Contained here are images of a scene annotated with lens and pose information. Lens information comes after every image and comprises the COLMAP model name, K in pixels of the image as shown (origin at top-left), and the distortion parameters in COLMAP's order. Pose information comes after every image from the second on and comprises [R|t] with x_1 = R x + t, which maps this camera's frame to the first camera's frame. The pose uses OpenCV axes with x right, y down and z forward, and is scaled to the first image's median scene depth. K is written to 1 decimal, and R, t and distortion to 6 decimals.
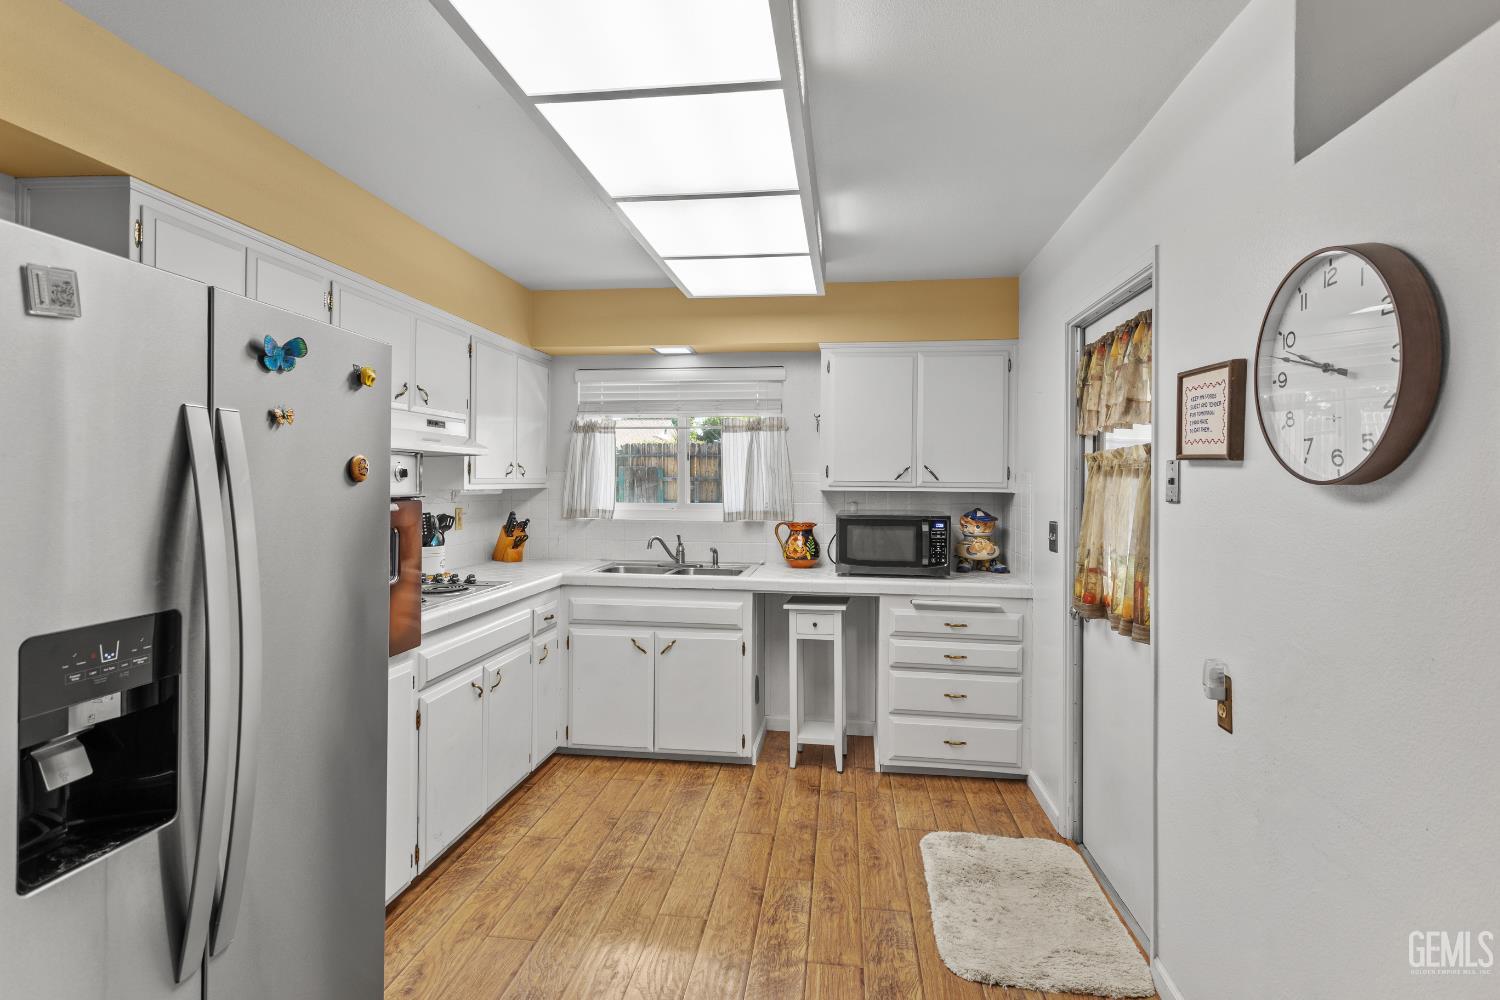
lens RADIAL K [[739.5, 0, 732.2], [0, 739.5, 478.6], [0, 0, 1]] dist [-0.007741, 0.006891]
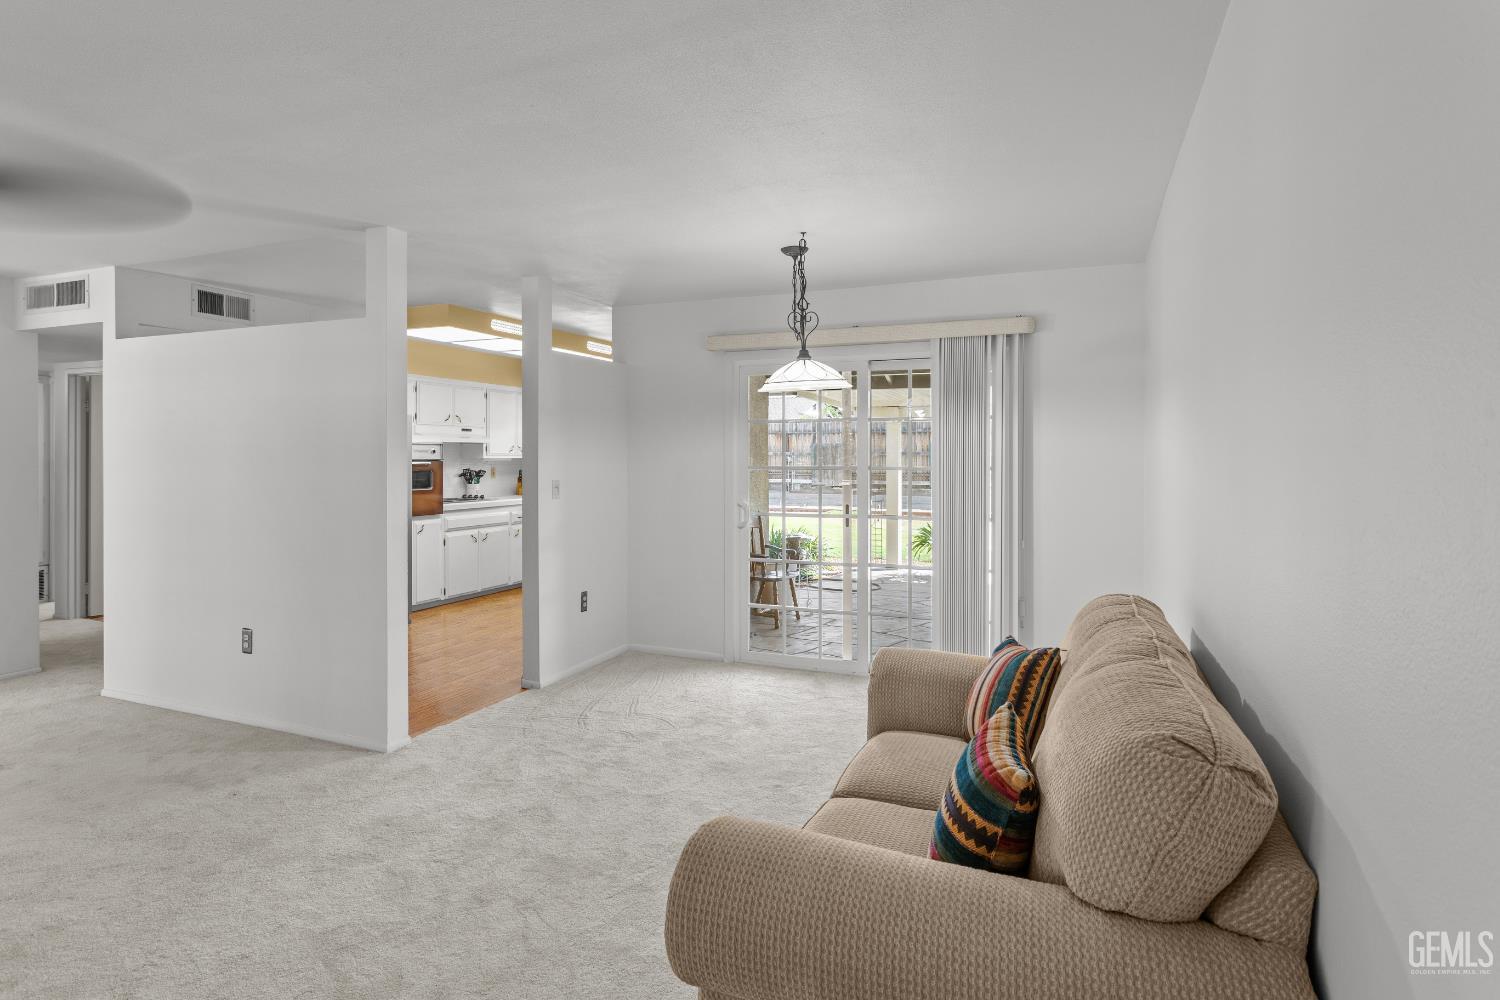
lens RADIAL K [[805.2, 0, 743.9], [0, 805.2, 463.1], [0, 0, 1]] dist [0.006284, 0.001351]
pose [[0.964672, -0.003928, -0.263423, 1.036520], [0.006953, 0.999920, 0.010554, 0.009138], [0.263361, -0.012012, 0.964623, -1.141466]]
